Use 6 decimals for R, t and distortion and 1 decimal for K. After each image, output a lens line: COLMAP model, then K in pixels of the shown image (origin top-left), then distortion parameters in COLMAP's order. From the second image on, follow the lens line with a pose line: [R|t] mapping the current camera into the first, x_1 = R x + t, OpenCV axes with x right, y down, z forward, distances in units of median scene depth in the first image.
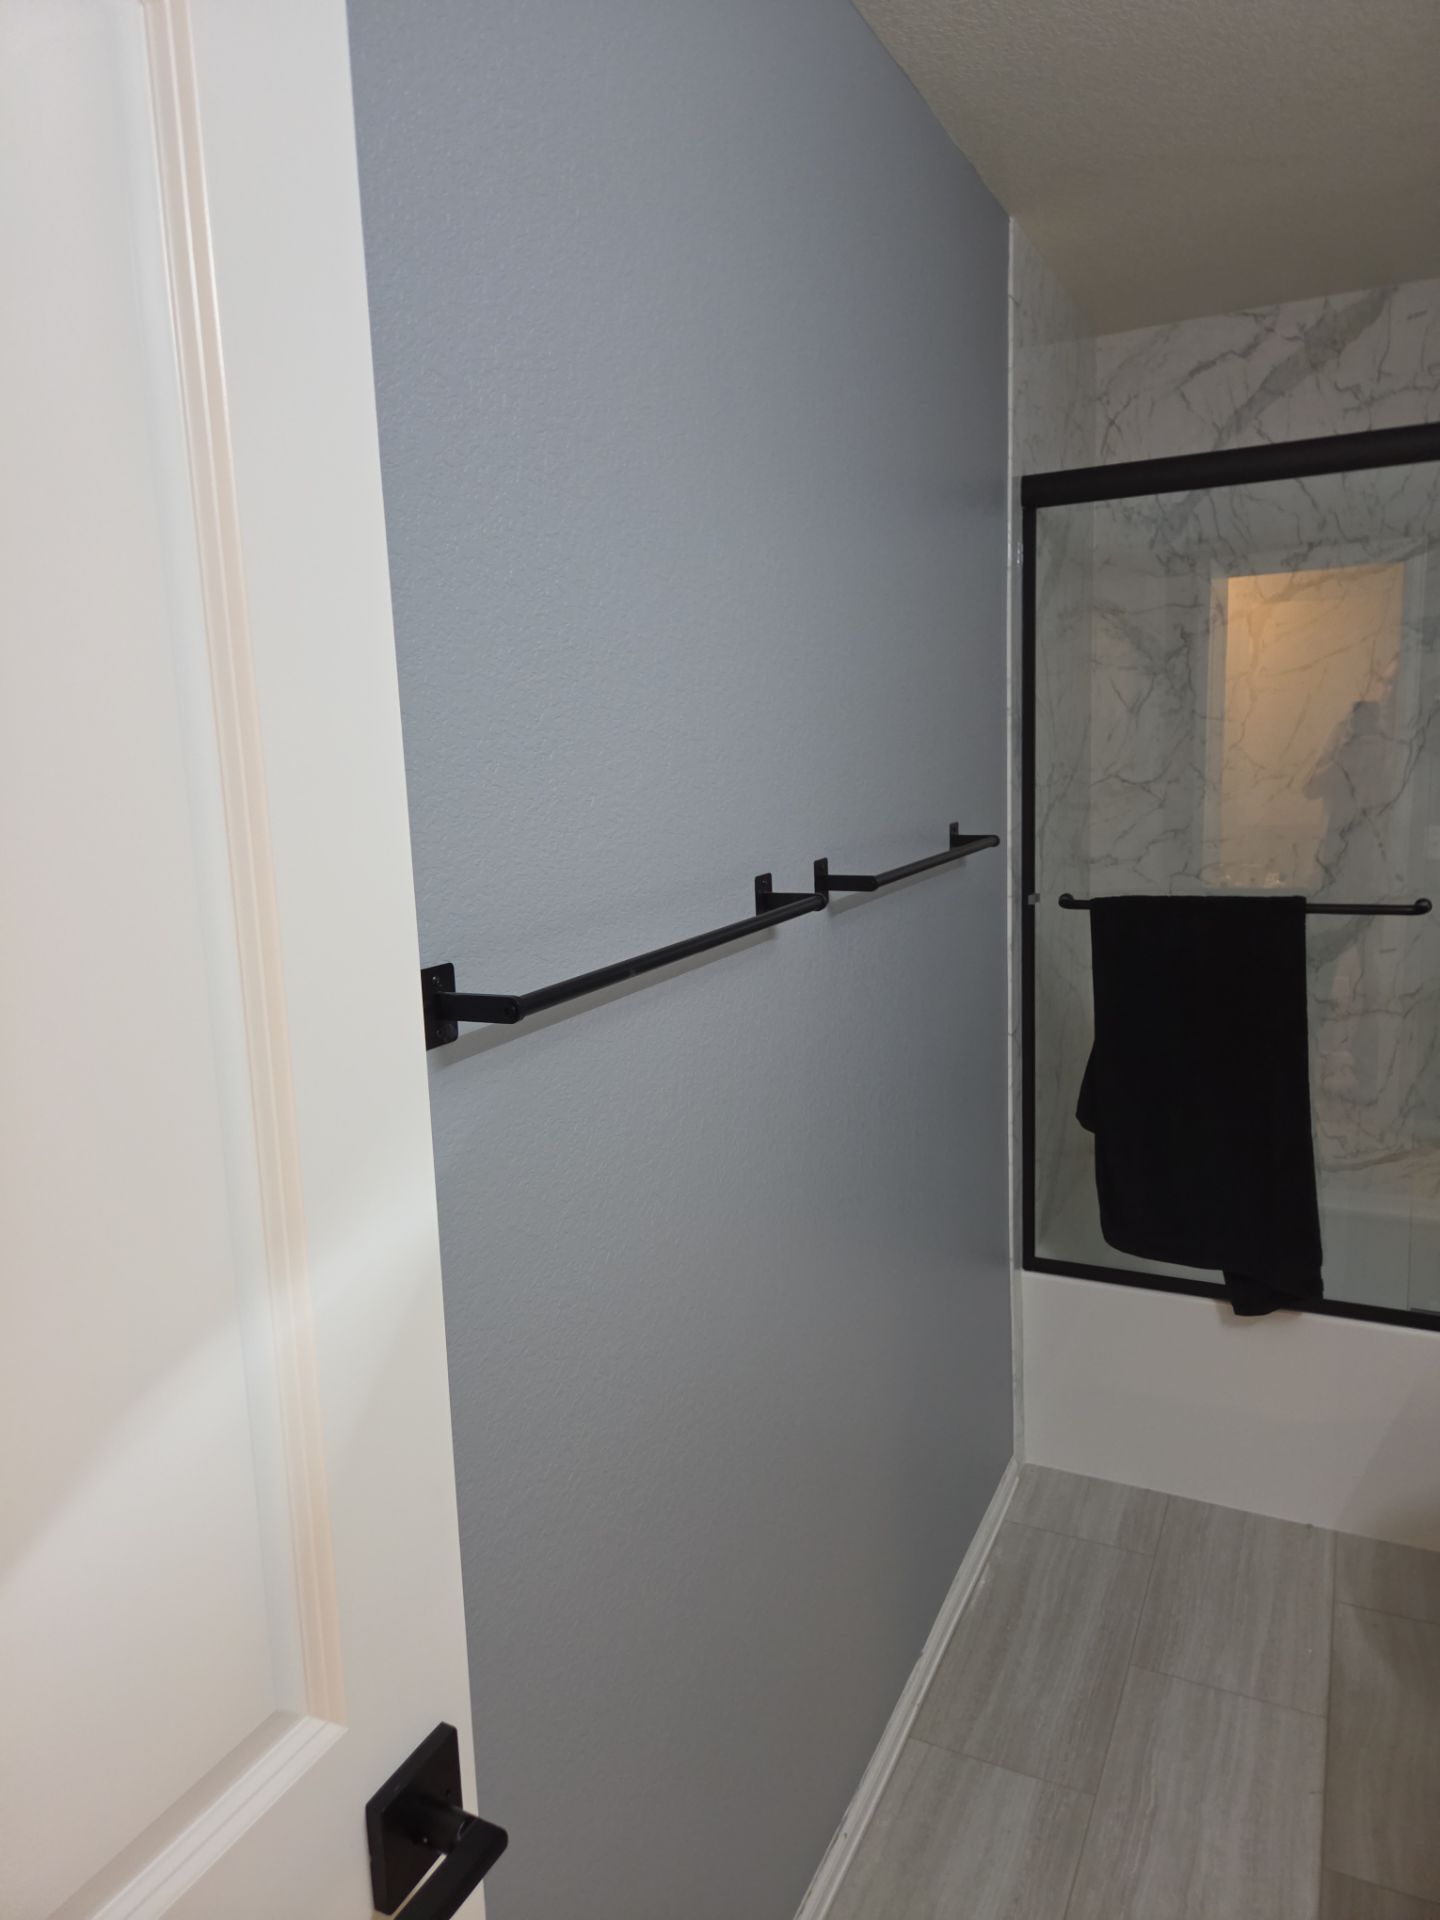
lens RADIAL K [[1278.3, 0, 711.3], [0, 1278.3, 953.0], [0, 0, 1]] dist [0.030400, -0.020960]
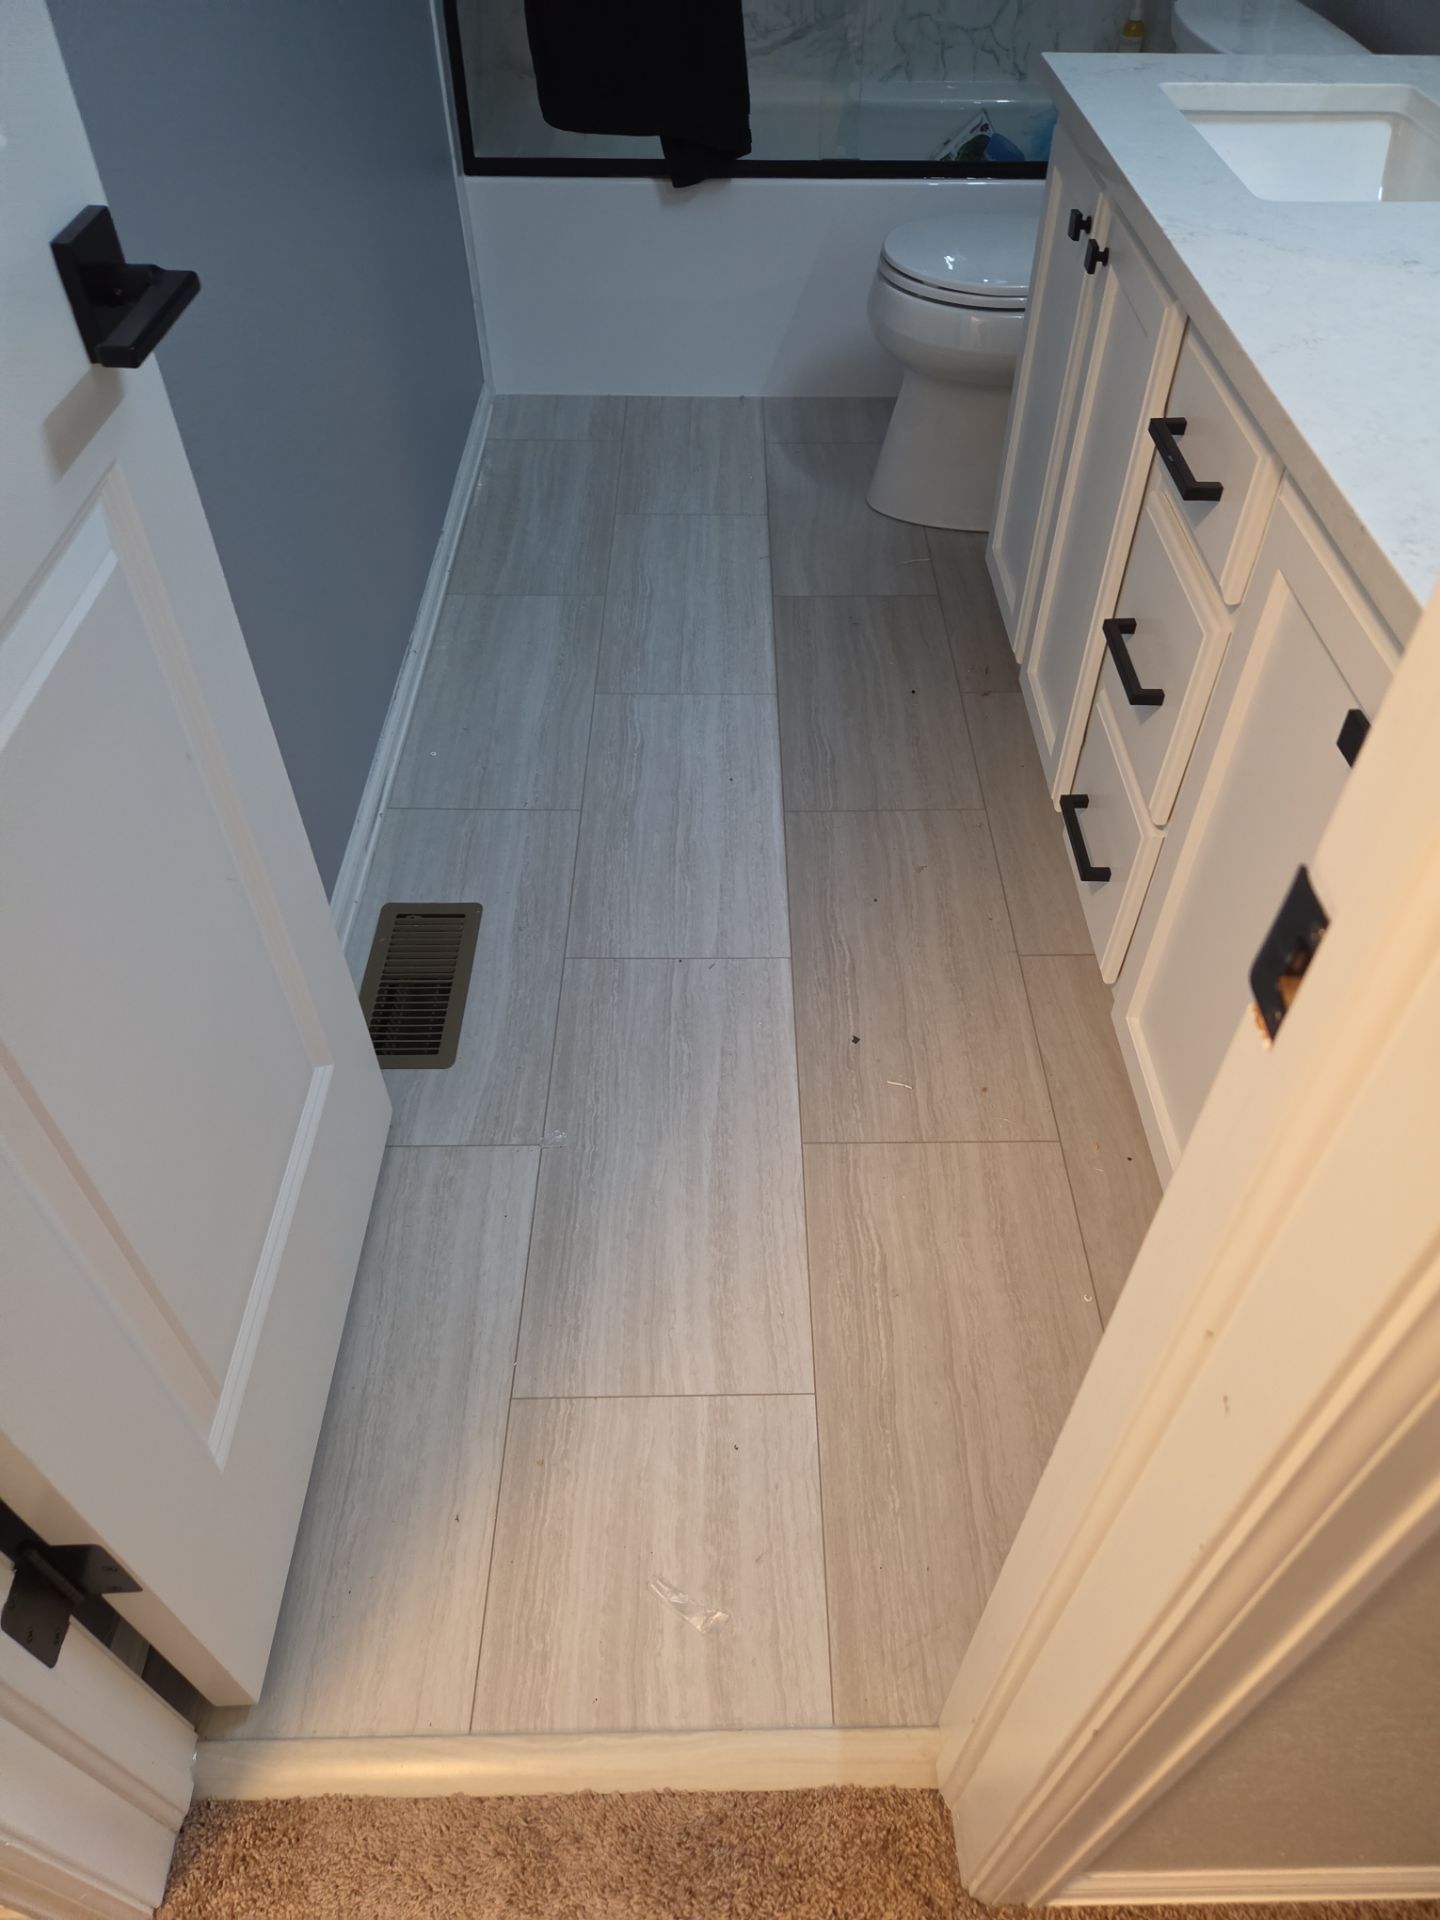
lens RADIAL K [[1278.3, 0, 725.0], [0, 1278.3, 956.4], [0, 0, 1]] dist [0.030400, -0.020960]
pose [[0.888861, -0.294731, 0.350799, -0.101802], [0.032515, 0.804286, 0.593352, 0.171615], [-0.457022, -0.516001, 0.724482, -0.082573]]
